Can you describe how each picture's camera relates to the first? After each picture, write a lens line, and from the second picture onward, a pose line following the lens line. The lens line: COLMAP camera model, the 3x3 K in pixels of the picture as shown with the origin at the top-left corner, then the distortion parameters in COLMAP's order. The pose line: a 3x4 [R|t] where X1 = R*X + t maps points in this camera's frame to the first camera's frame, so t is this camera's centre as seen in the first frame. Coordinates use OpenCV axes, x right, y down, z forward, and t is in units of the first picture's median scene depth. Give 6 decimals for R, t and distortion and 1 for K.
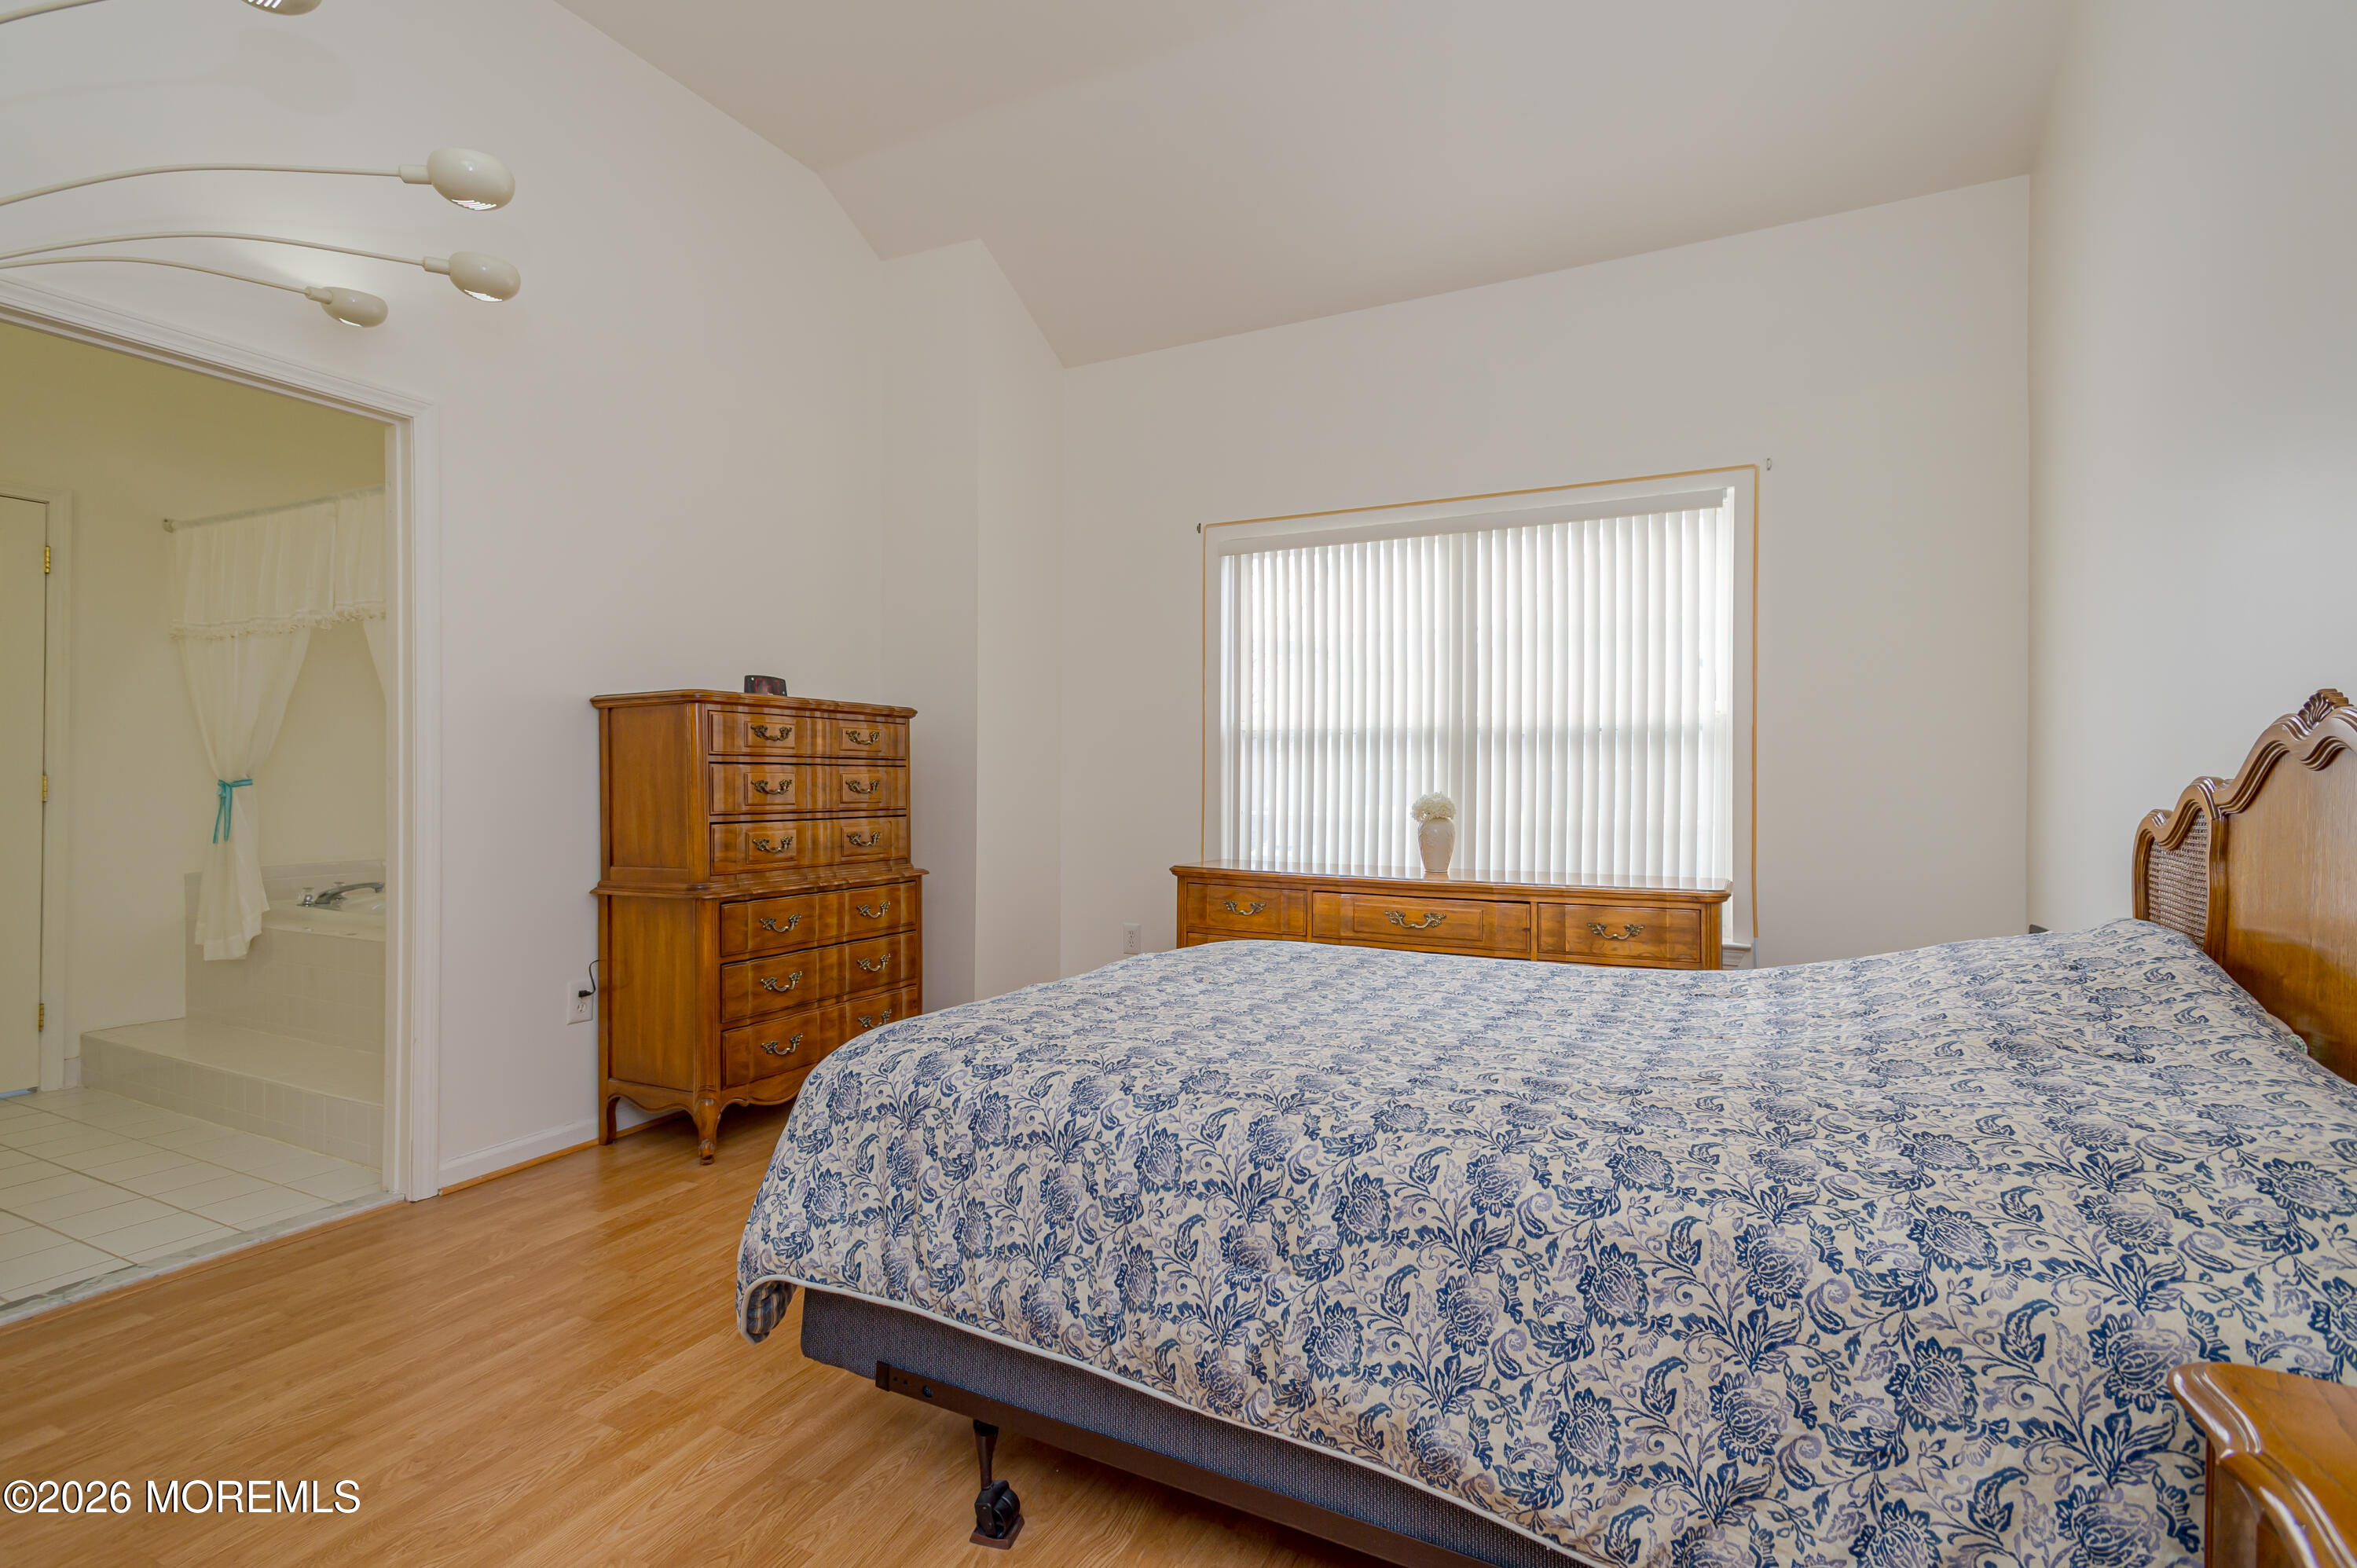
lens RADIAL K [[1115.1, 0, 1178.5], [0, 1115.1, 784.0], [0, 0, 1]] dist [0.019378, -0.000679]
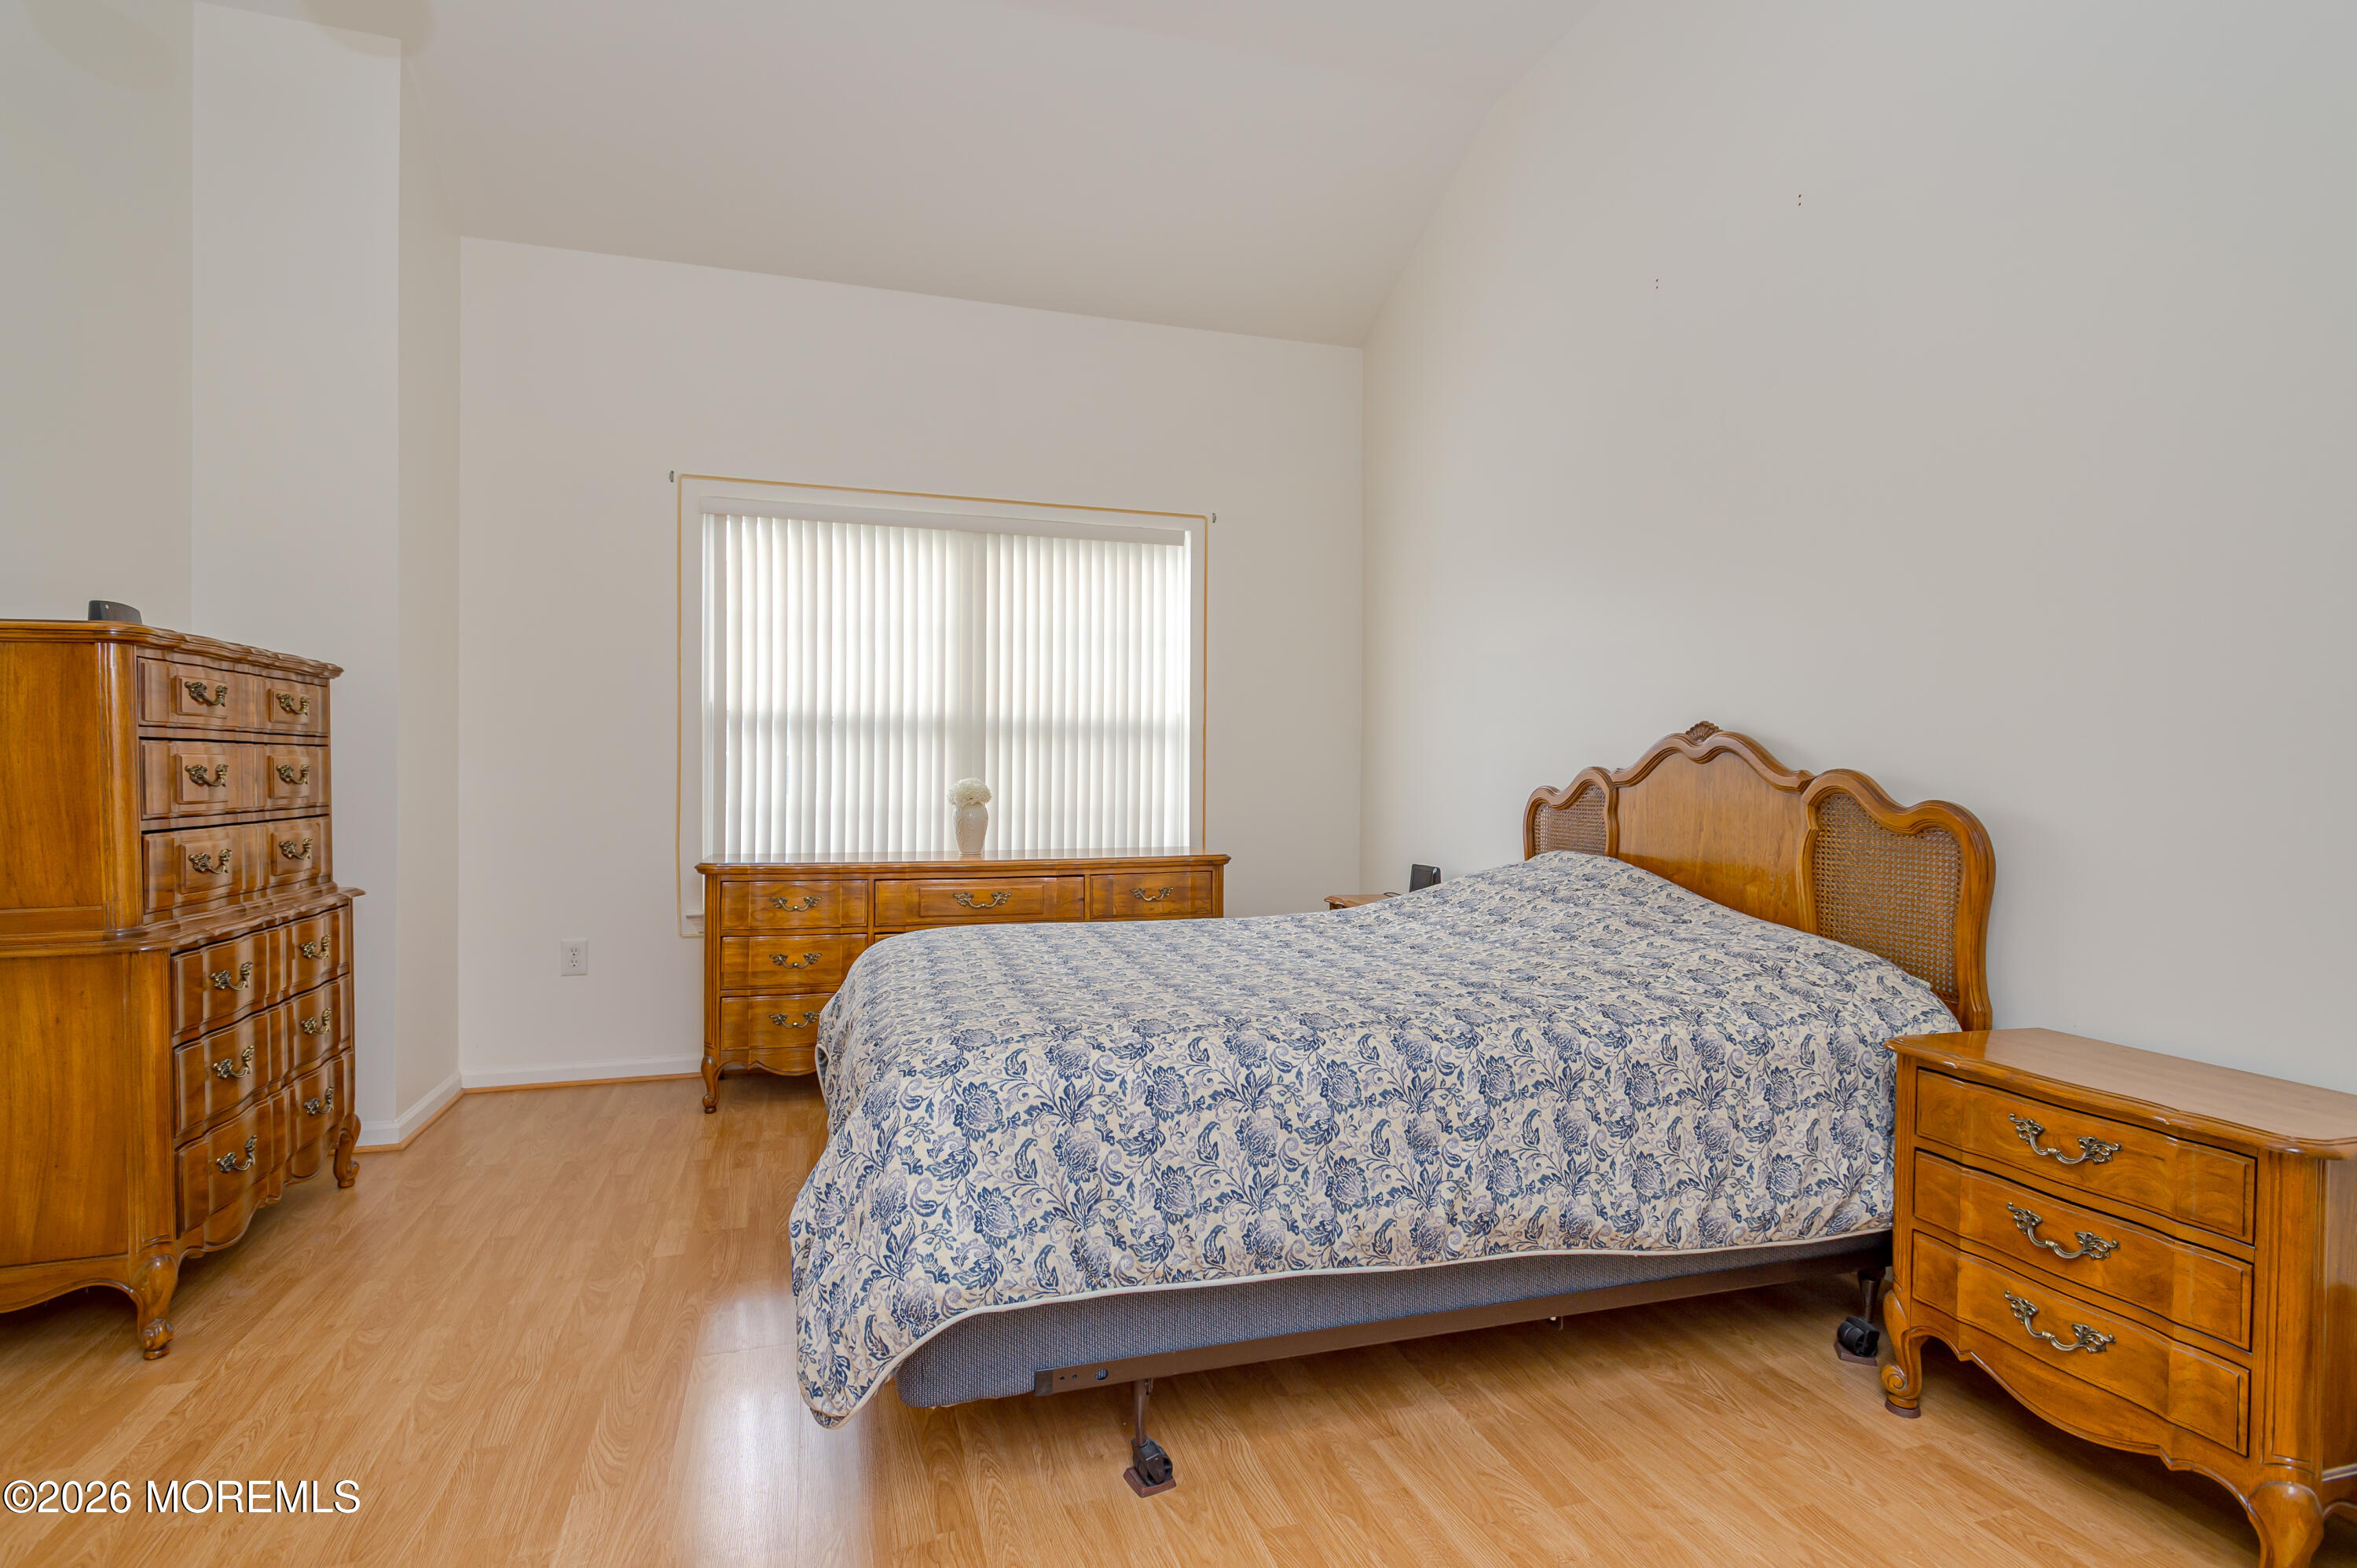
lens RADIAL K [[1141.5, 0, 1176.9], [0, 1141.5, 793.3], [0, 0, 1]] dist [0.001618, 0.000304]
pose [[0.713172, -0.014612, 0.700837, -0.459885], [0.000551, 0.999794, 0.020283, -0.000528], [-0.700989, -0.014079, 0.713033, 0.118451]]
